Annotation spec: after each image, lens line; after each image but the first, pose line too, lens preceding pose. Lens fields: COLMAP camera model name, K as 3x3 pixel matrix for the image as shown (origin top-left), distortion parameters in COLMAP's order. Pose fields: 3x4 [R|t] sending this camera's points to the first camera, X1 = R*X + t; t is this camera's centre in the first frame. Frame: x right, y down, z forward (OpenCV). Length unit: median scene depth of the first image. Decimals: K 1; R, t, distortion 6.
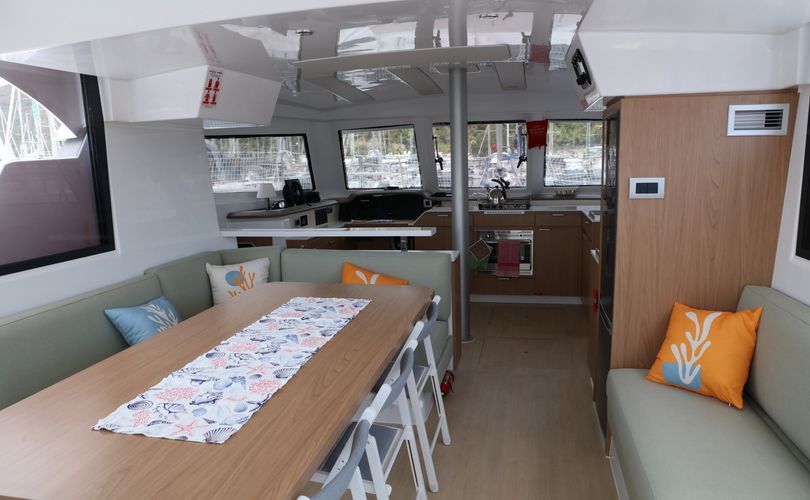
lens RADIAL K [[552.7, 0, 405.0], [0, 552.7, 250.0], [0, 0, 1]] dist [-0.103597, 0.073308]
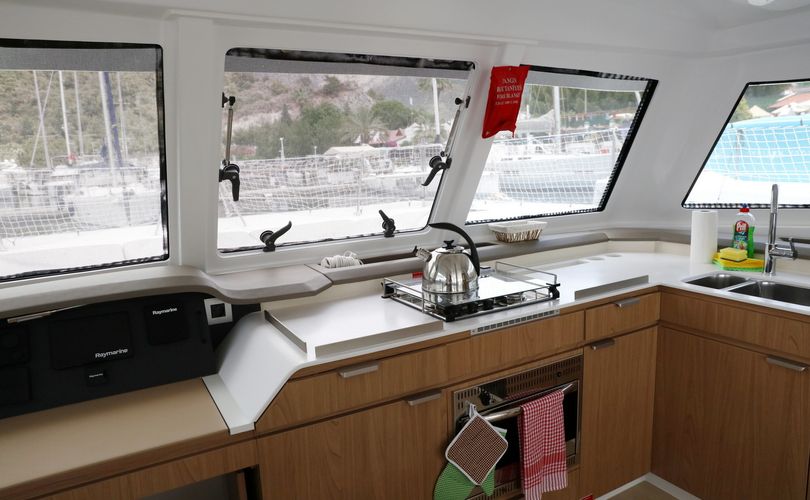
lens RADIAL K [[552.7, 0, 405.0], [0, 552.7, 250.0], [0, 0, 1]] dist [-0.103597, 0.073308]
pose [[0.734374, -0.112279, 0.669394, -0.190437], [0.122066, 0.991991, 0.032474, -0.256145], [-0.667679, 0.057863, 0.742198, 1.527678]]
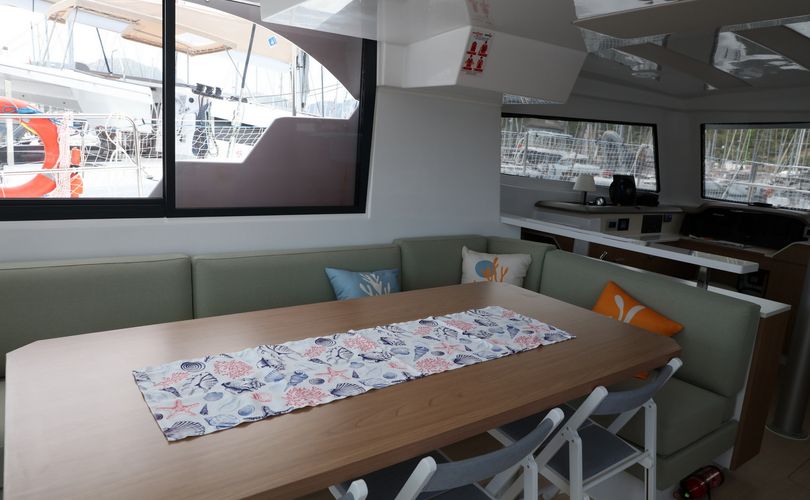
lens RADIAL K [[552.7, 0, 405.0], [0, 552.7, 250.0], [0, 0, 1]] dist [-0.103597, 0.073308]
pose [[0.748708, 0.204863, -0.630450, 0.184819], [-0.196265, 0.976915, 0.084366, -0.035153], [0.633179, 0.060569, 0.771632, 0.257115]]
